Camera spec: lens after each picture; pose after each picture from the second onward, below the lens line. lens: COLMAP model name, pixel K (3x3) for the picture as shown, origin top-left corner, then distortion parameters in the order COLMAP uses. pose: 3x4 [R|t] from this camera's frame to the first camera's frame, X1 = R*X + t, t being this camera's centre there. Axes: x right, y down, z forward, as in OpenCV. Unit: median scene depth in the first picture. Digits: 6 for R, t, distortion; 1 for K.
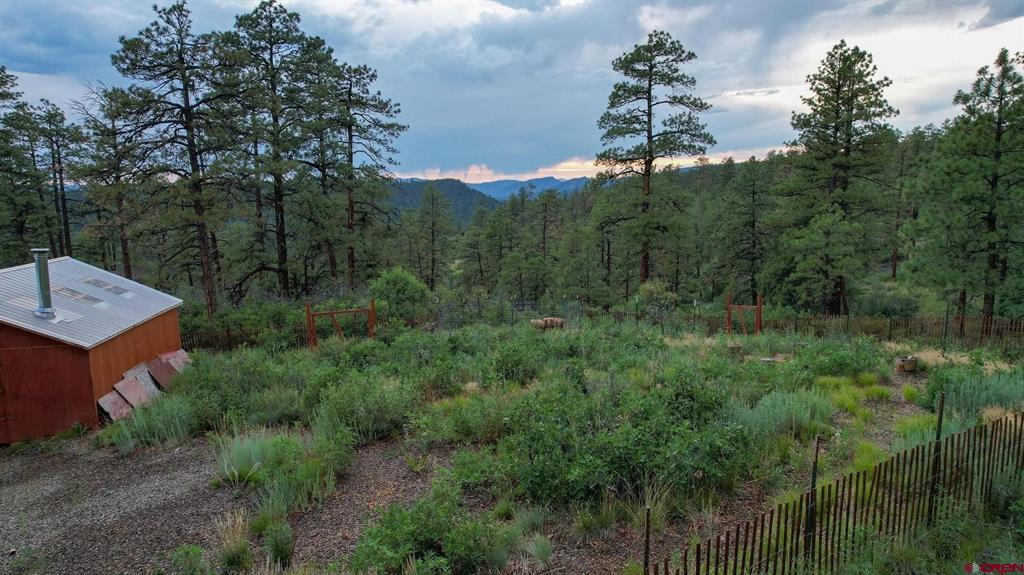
lens RADIAL K [[674.9, 0, 510.4], [0, 674.9, 290.5], [0, 0, 1]] dist [-0.077944, 0.064054]
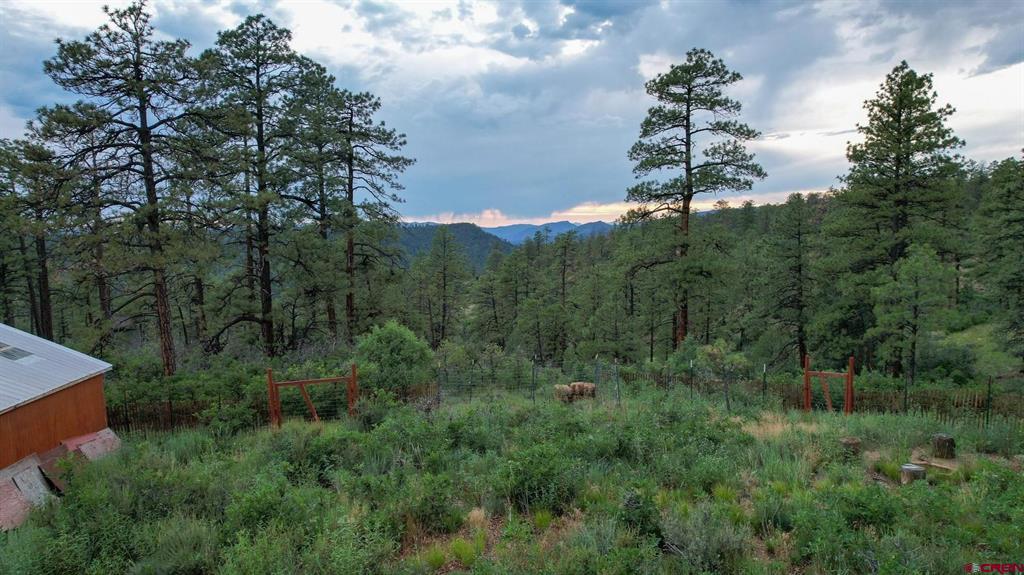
lens RADIAL K [[674.9, 0, 515.7], [0, 674.9, 293.0], [0, 0, 1]] dist [-0.077944, 0.064054]
pose [[0.999898, 0.002218, -0.014129, -0.004724], [-0.003080, 0.998115, -0.061286, -0.013907], [0.013966, 0.061323, 0.998020, 0.136650]]
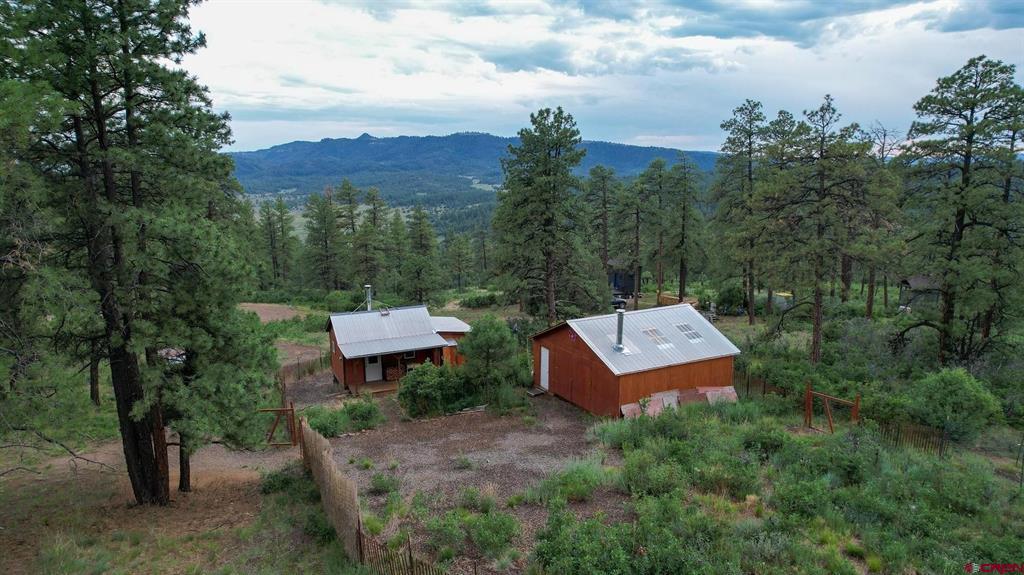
lens RADIAL K [[674.9, 0, 510.7], [0, 674.9, 290.6], [0, 0, 1]] dist [-0.077944, 0.064054]
pose [[0.314563, 0.184833, -0.931068, 0.358234], [-0.135655, 0.979545, 0.148625, -0.146126], [0.939493, 0.079552, 0.333202, 0.061926]]
